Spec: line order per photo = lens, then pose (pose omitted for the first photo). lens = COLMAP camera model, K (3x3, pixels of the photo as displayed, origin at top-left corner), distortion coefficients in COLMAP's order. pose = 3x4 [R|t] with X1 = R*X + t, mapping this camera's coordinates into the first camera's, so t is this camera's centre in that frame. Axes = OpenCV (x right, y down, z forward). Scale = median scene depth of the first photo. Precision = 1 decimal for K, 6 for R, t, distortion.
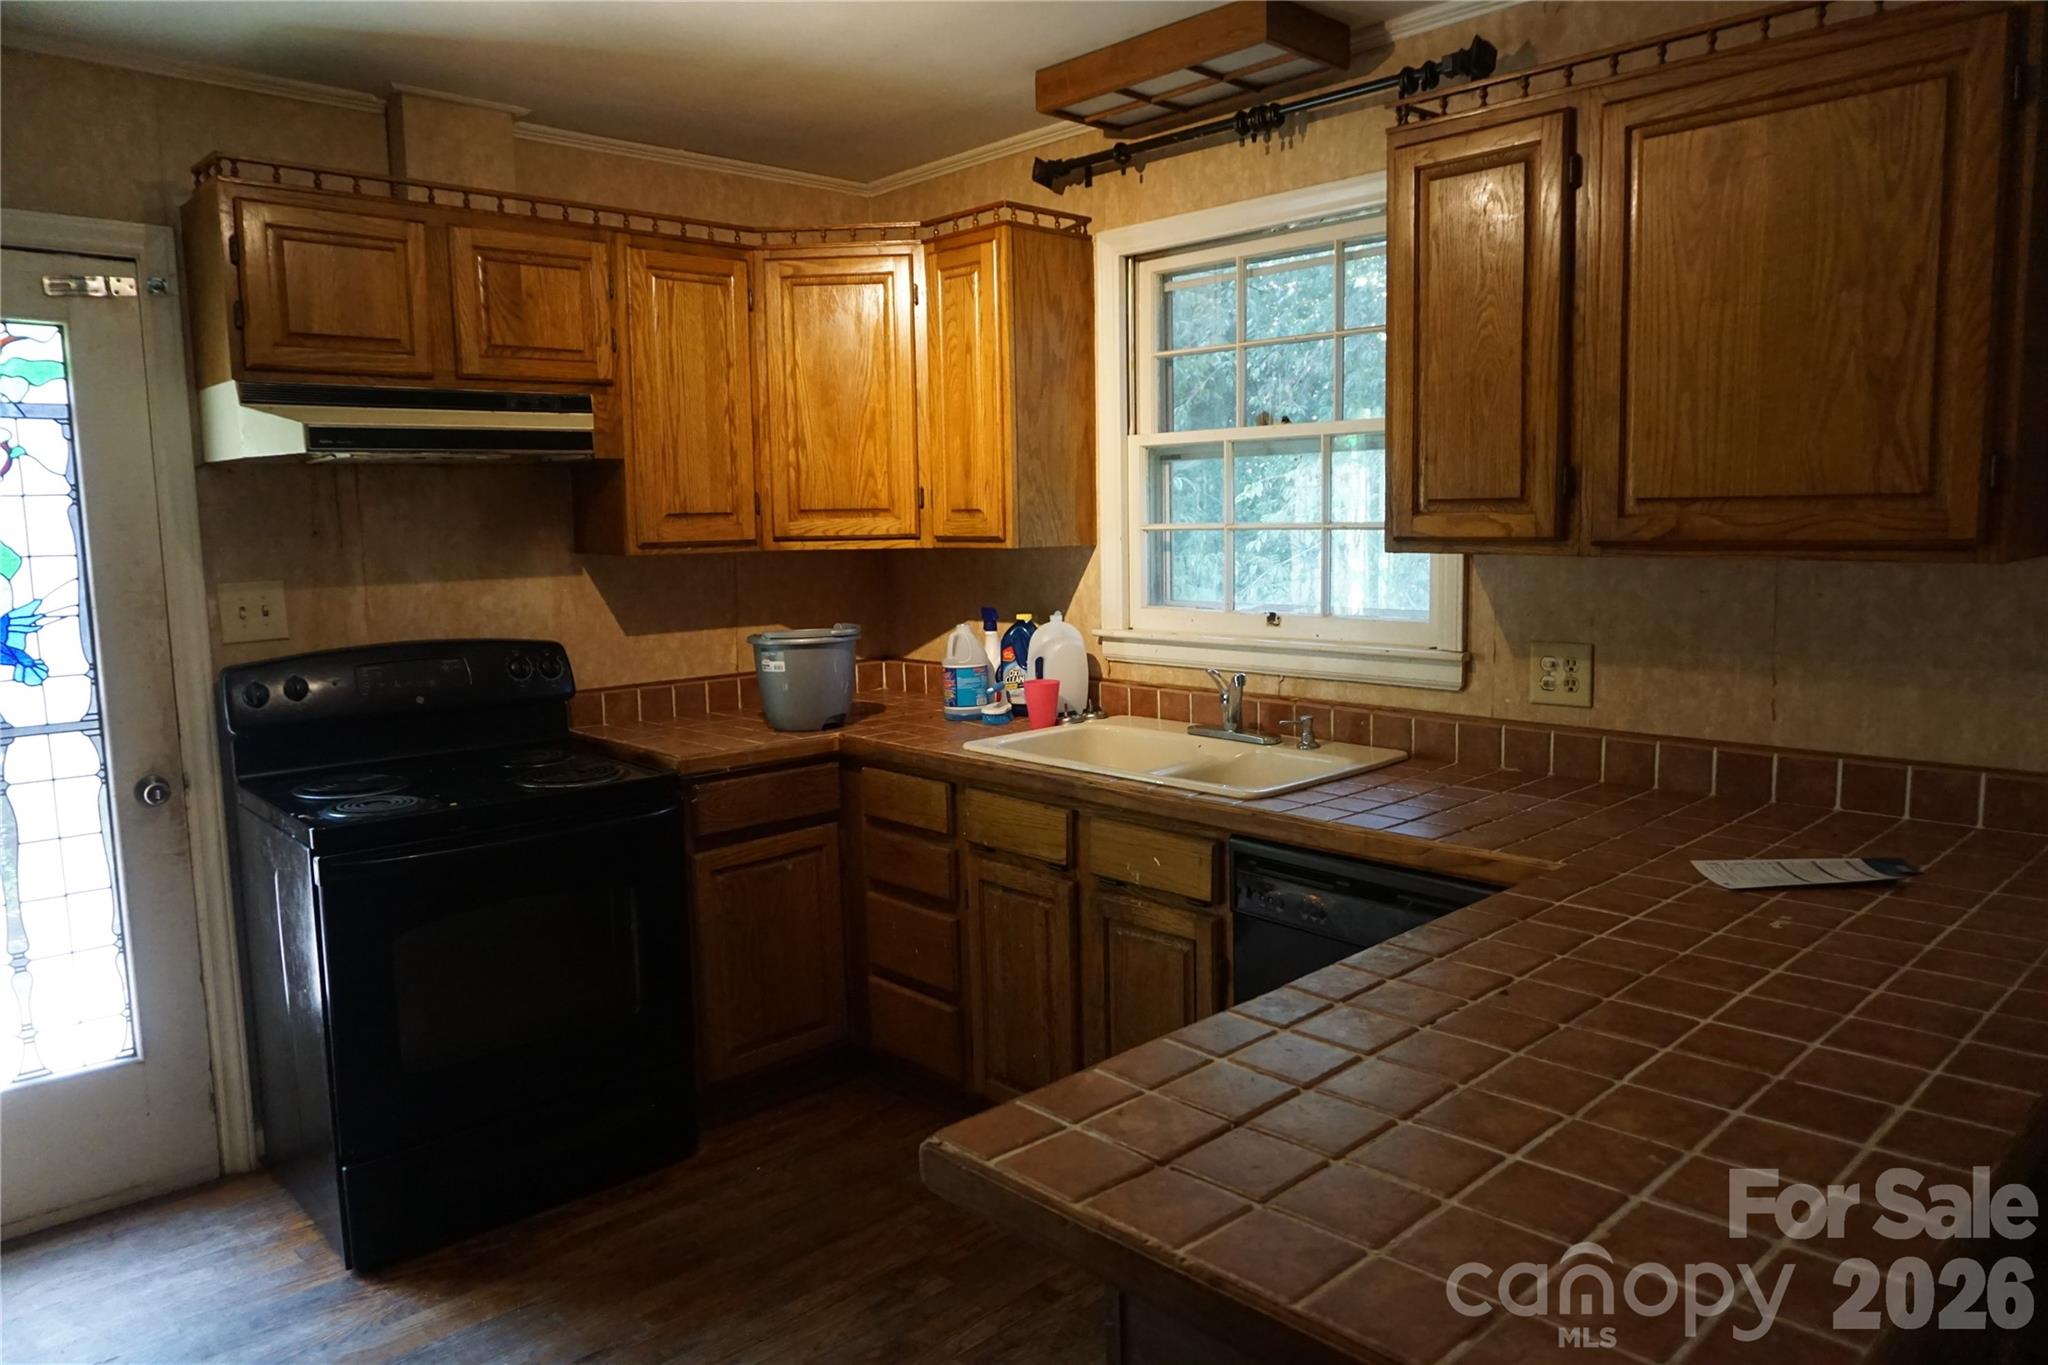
lens RADIAL K [[1376.2, 0, 1026.0], [0, 1376.2, 686.1], [0, 0, 1]] dist [-0.044618, 0.033792]
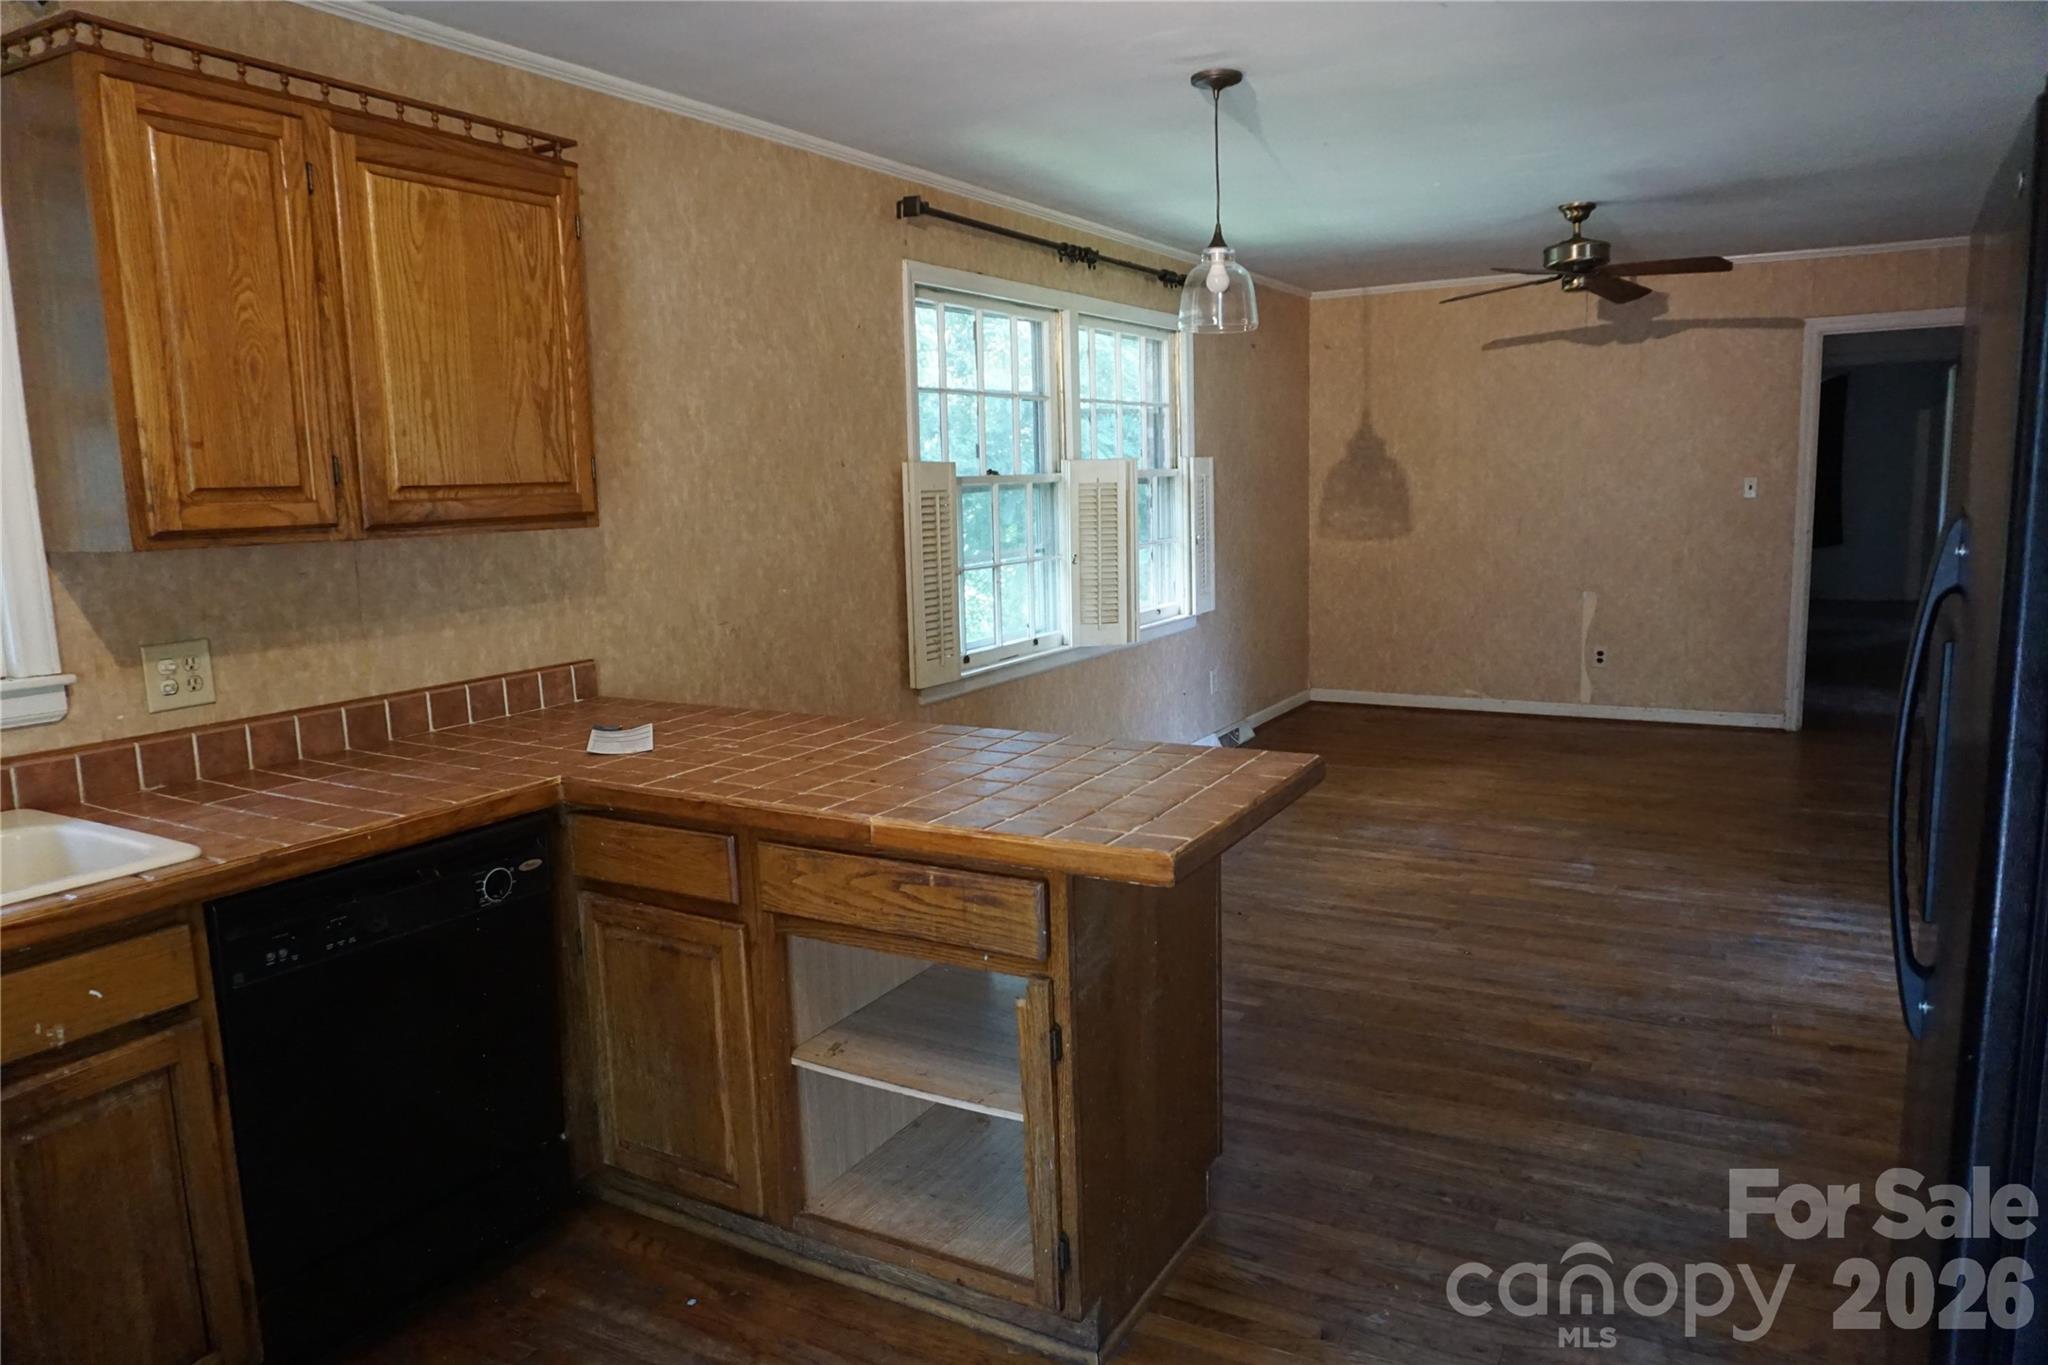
lens RADIAL K [[1376.2, 0, 1017.6], [0, 1376.2, 679.8], [0, 0, 1]] dist [-0.044618, 0.033792]
pose [[-0.283260, -0.114658, 0.952164, -0.630846], [0.149296, 0.975452, 0.161876, -0.066721], [-0.947351, 0.188007, -0.259189, 0.642478]]
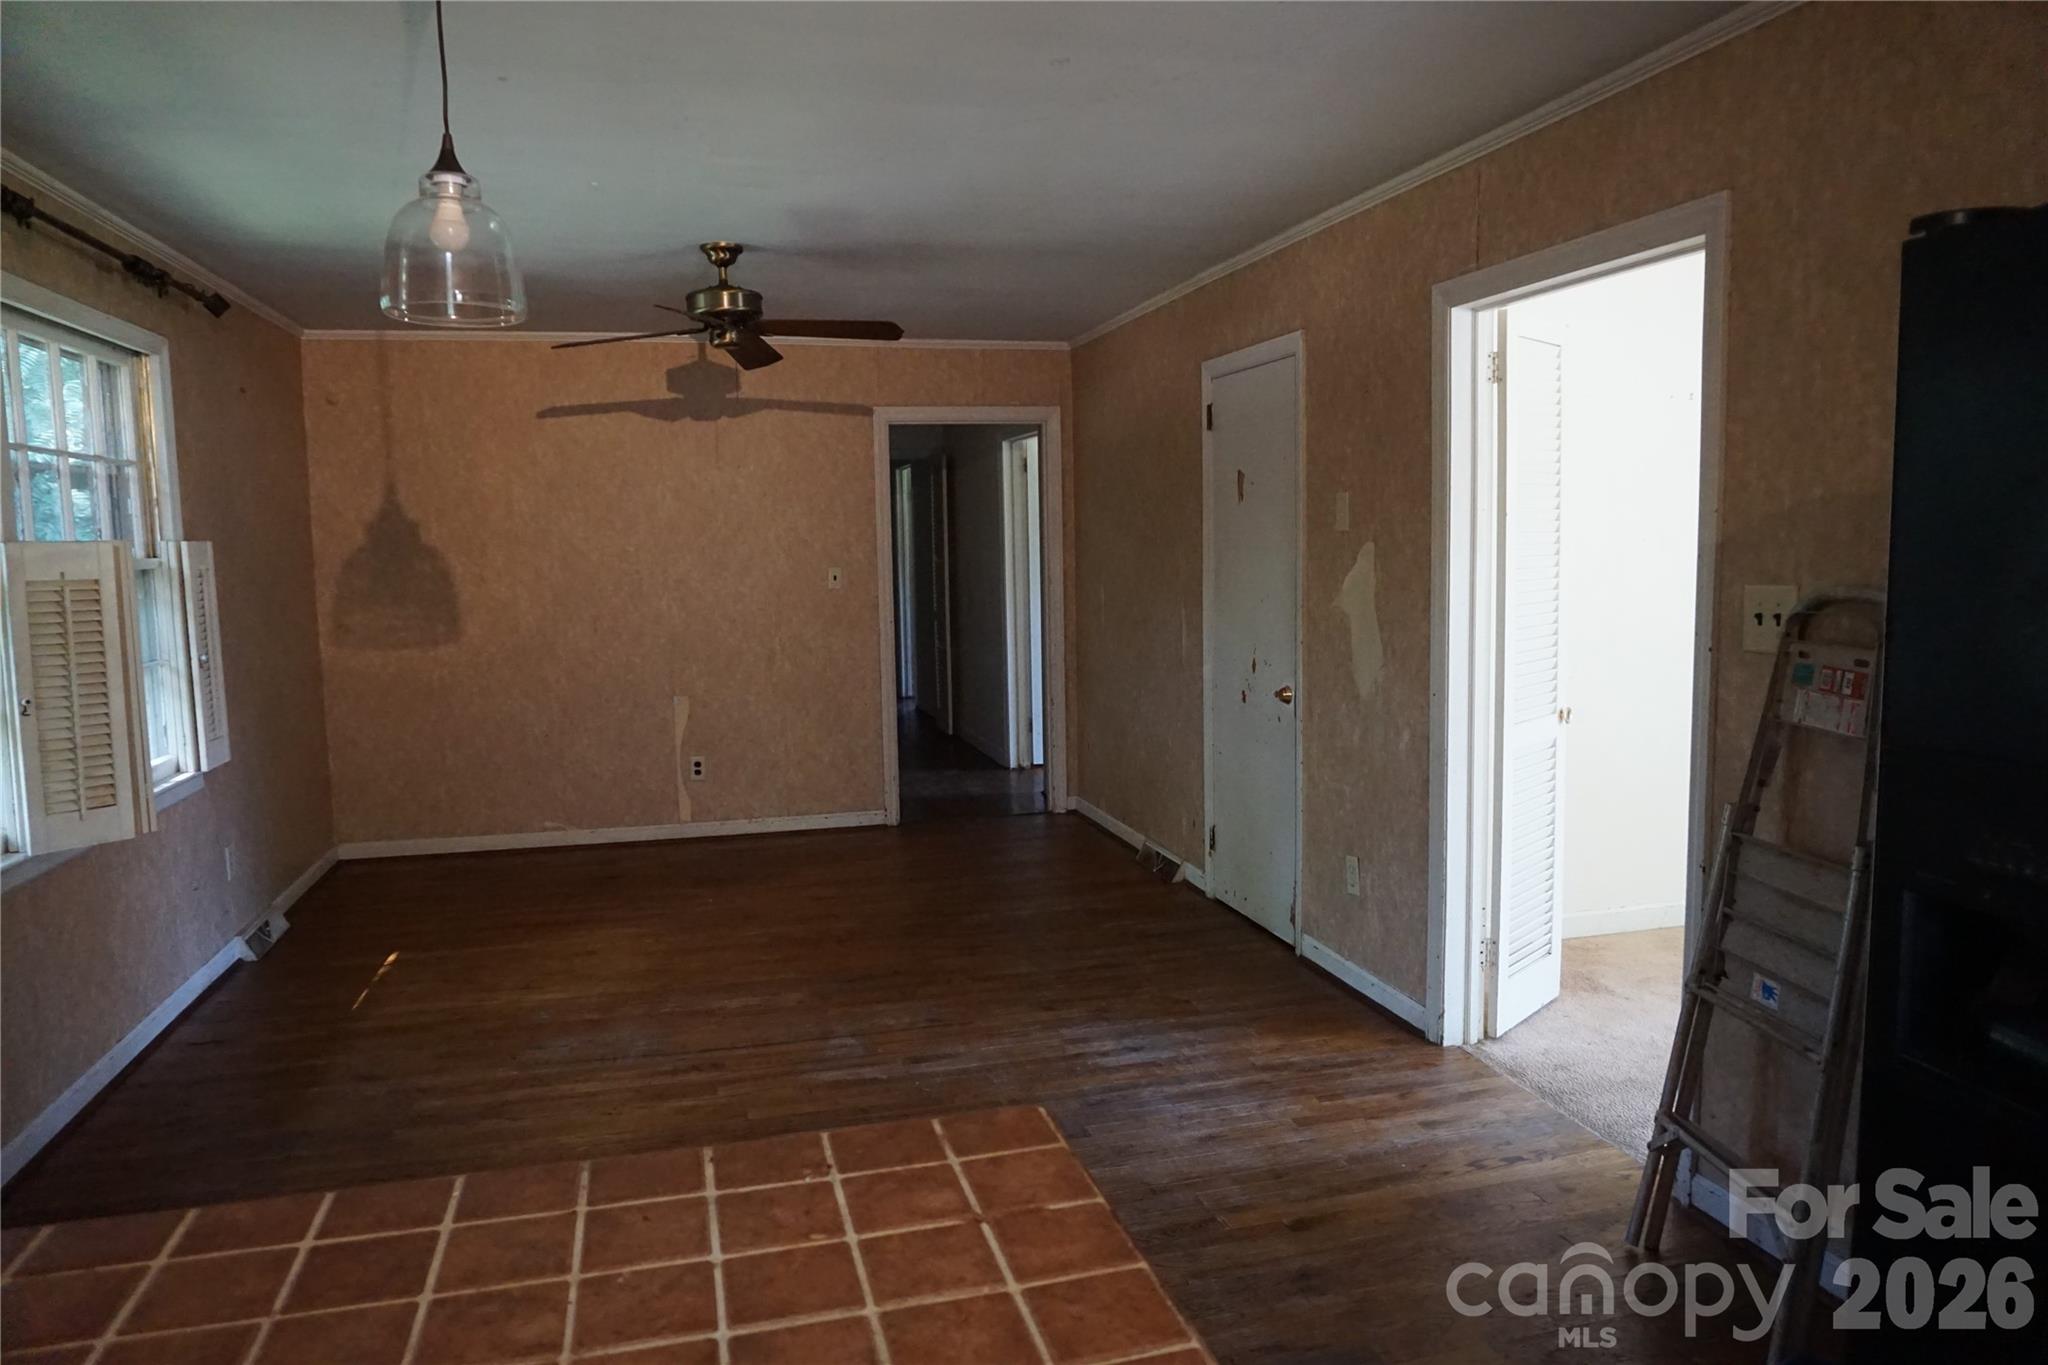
lens RADIAL K [[1376.2, 0, 1025.2], [0, 1376.2, 685.7], [0, 0, 1]] dist [-0.044618, 0.033792]
pose [[-0.875620, -0.015551, 0.482750, -0.038550], [0.093331, 0.975197, 0.200700, -0.074745], [-0.473898, 0.220792, -0.852450, 0.596424]]
